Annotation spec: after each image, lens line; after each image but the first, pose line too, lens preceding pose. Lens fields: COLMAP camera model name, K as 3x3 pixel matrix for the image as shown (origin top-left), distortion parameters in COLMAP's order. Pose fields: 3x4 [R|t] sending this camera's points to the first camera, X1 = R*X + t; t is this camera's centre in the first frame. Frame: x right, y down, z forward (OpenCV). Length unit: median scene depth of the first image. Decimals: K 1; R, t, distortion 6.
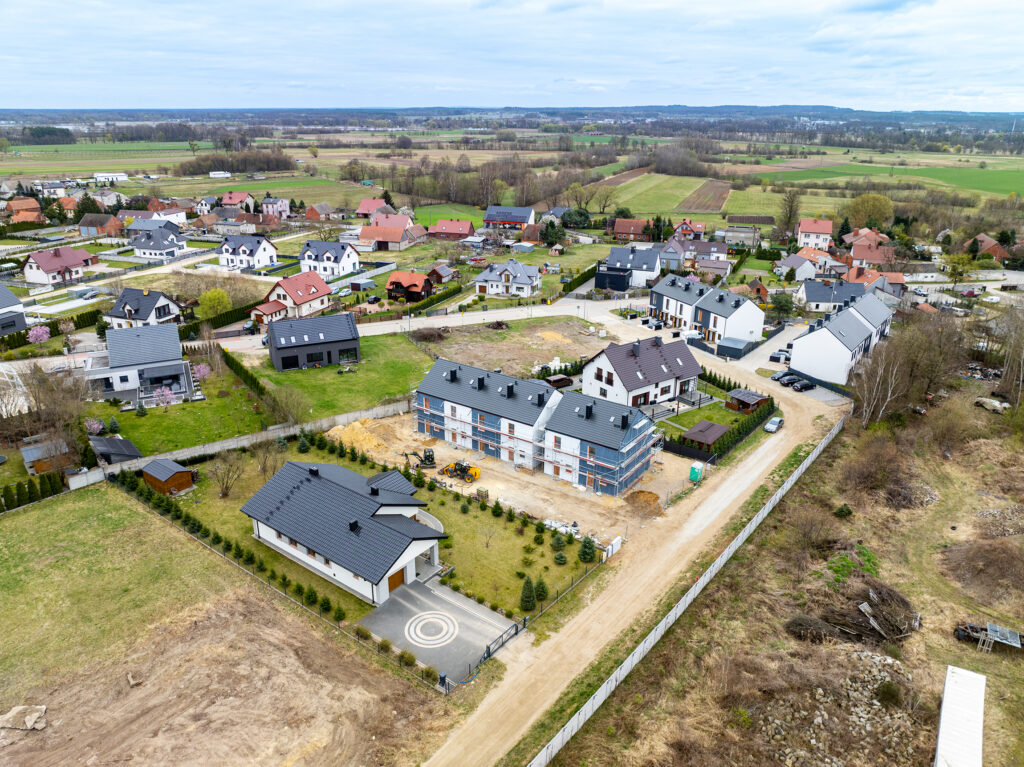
lens RADIAL K [[720.8, 0, 509.4], [0, 720.8, 381.9], [0, 0, 1]] dist [-0.038486, 0.001033]
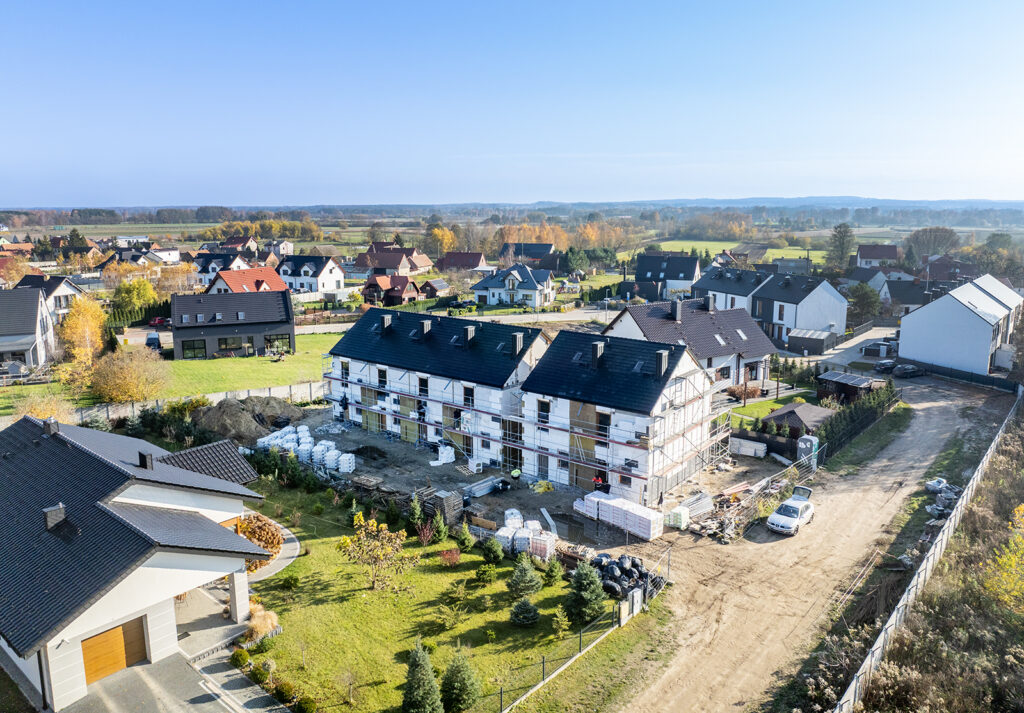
lens RADIAL K [[720.9, 0, 512.6], [0, 720.9, 327.7], [0, 0, 1]] dist [-0.032743, -0.003624]
pose [[0.999093, -0.000043, -0.042588, 0.049229], [-0.008315, 0.980559, -0.196047, 0.096220], [0.041769, 0.196224, 0.979669, 0.318800]]
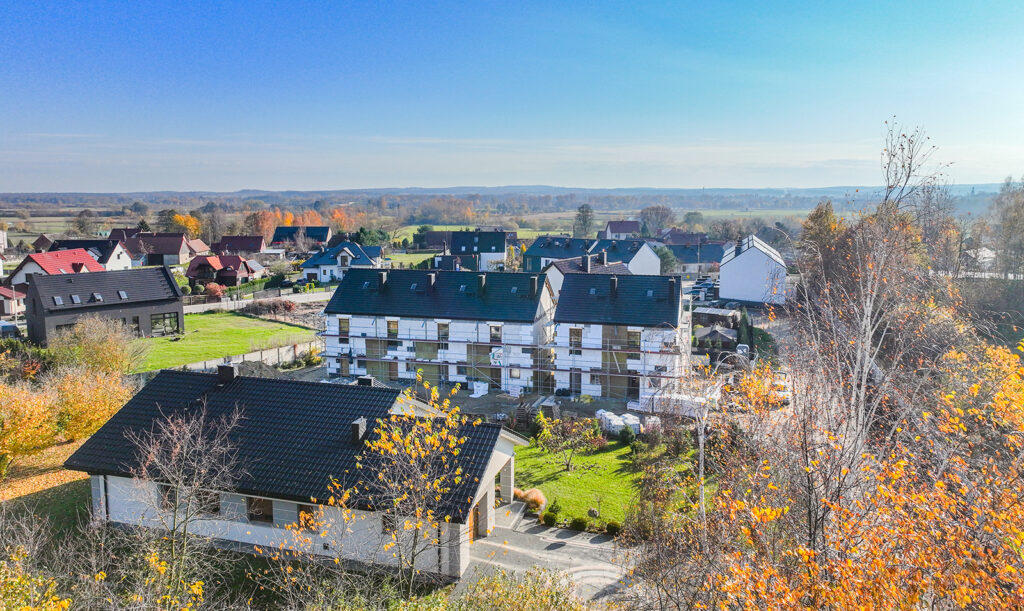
lens RADIAL K [[716.2, 0, 511.0], [0, 716.2, 297.4], [0, 0, 1]] dist [0.004930, -0.005475]
pose [[0.938327, -0.056405, 0.341117, -0.160730], [0.130118, 0.971680, -0.197250, 0.127157], [-0.320331, 0.229470, 0.919093, 0.287384]]
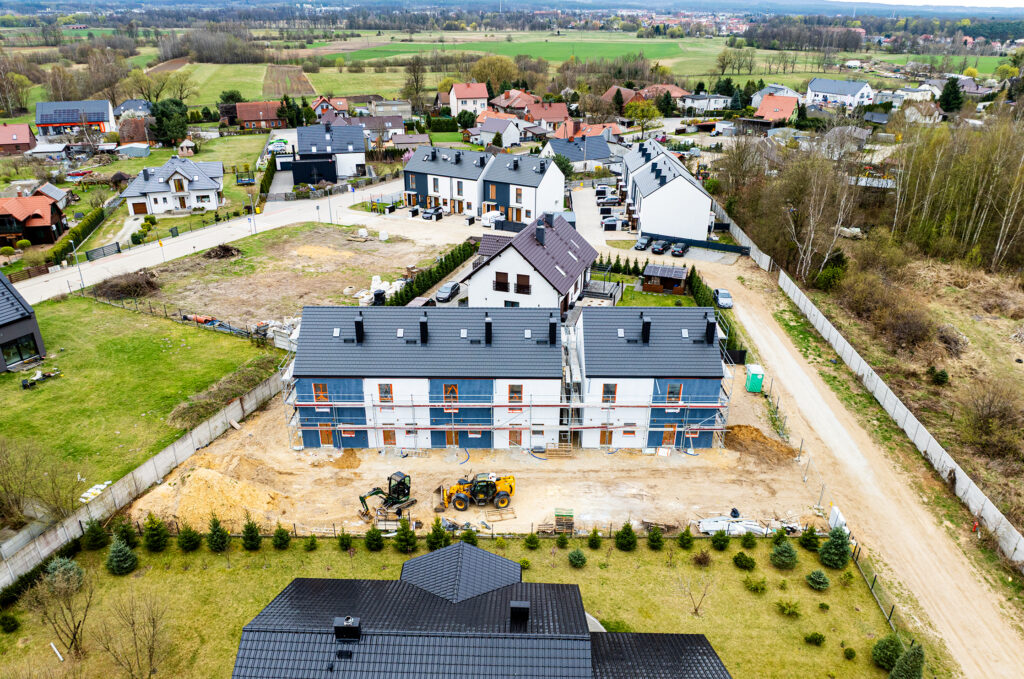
lens RADIAL K [[737.2, 0, 509.6], [0, 737.2, 380.9], [0, 0, 1]] dist [-0.039438, 0.001341]
pose [[0.809498, -0.268887, 0.521932, -0.236619], [0.205795, 0.962513, 0.176684, -0.038616], [-0.549875, -0.035614, 0.834488, 0.391035]]
